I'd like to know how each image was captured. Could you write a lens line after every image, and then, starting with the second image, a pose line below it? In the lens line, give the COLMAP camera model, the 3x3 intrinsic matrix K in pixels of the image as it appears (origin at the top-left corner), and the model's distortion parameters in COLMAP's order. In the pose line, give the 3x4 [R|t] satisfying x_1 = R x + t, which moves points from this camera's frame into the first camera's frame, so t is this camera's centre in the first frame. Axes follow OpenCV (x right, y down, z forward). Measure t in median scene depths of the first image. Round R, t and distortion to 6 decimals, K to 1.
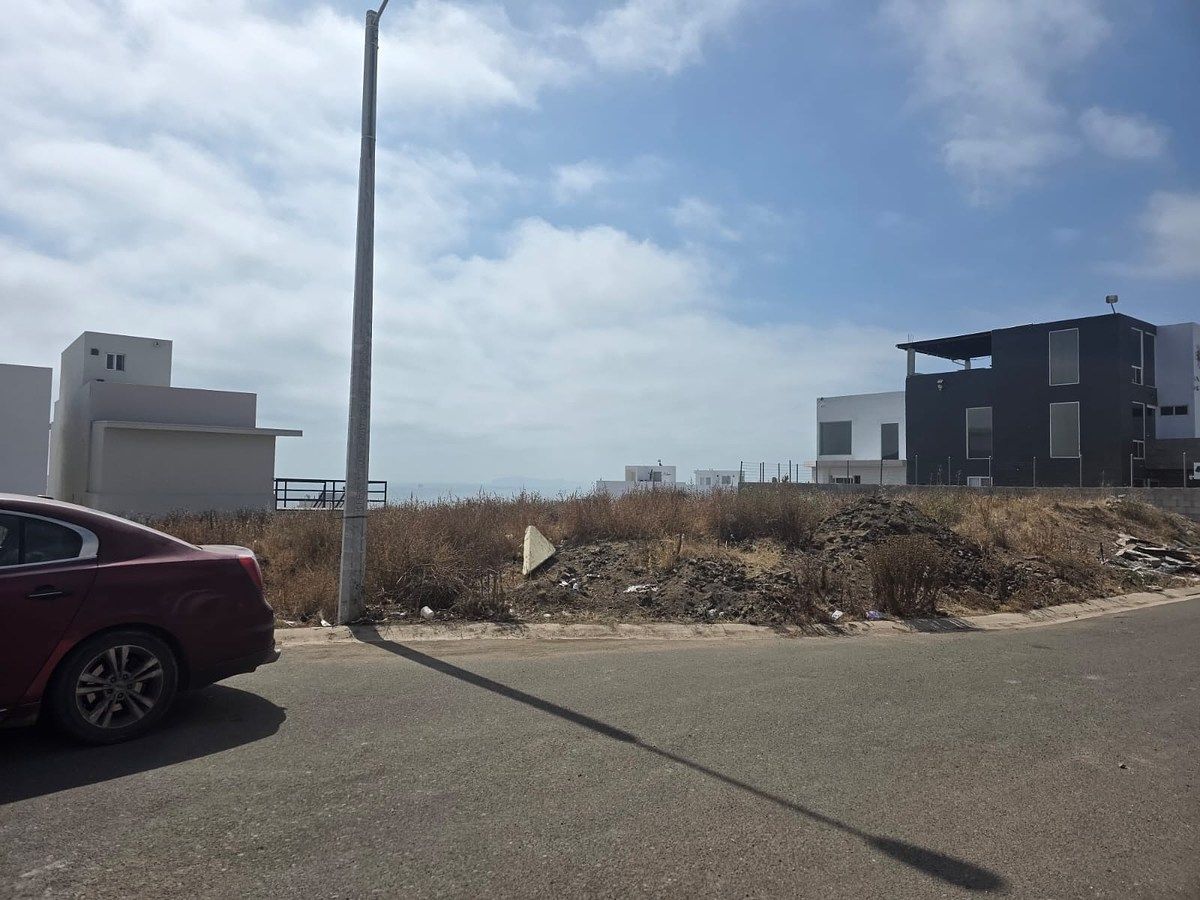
lens RADIAL K [[834.9, 0, 600.0], [0, 834.9, 450.0], [0, 0, 1]] dist [0.068538, -0.061654]
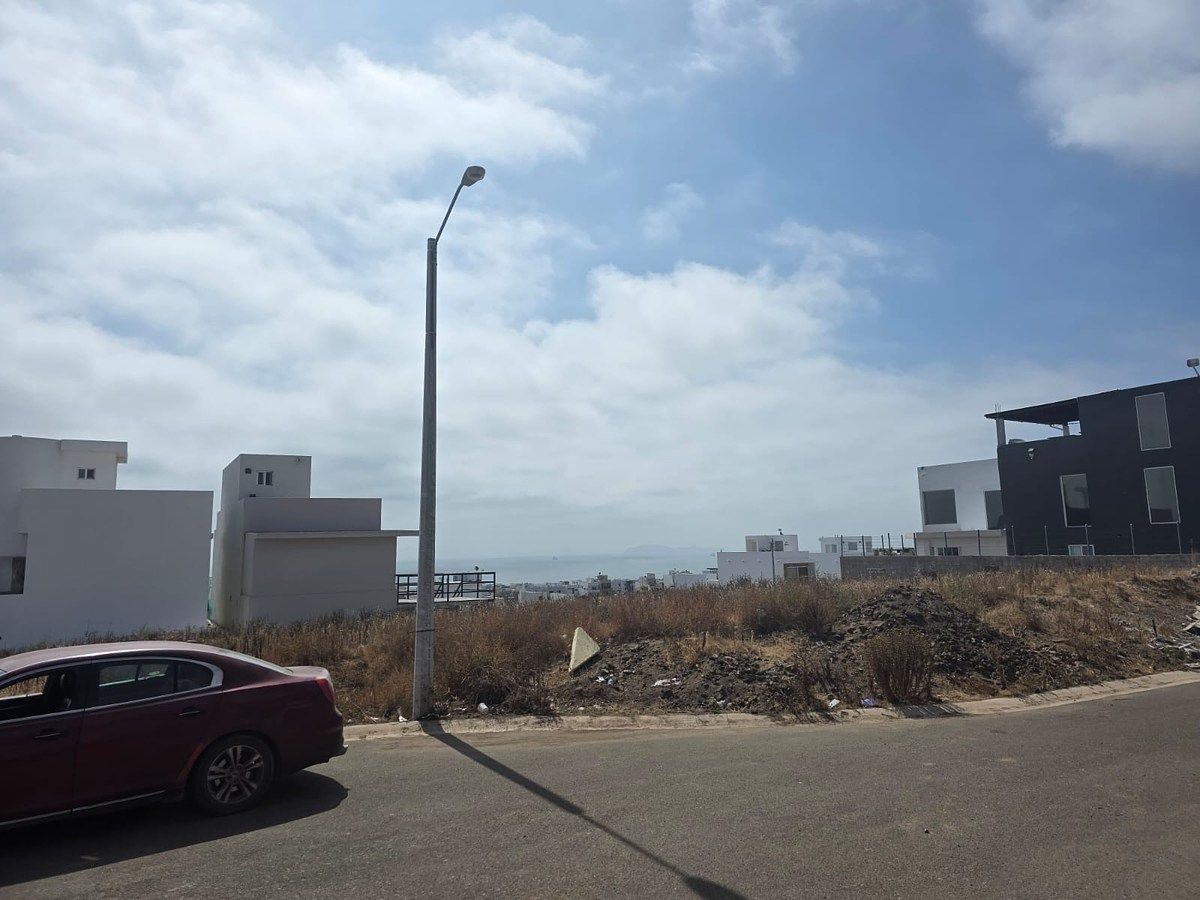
lens RADIAL K [[834.9, 0, 600.0], [0, 834.9, 450.0], [0, 0, 1]] dist [0.068538, -0.061654]
pose [[0.987273, -0.062632, -0.146181, 0.151272], [0.050069, 0.994853, -0.088092, -0.059143], [0.150946, 0.079652, 0.985328, -0.196481]]
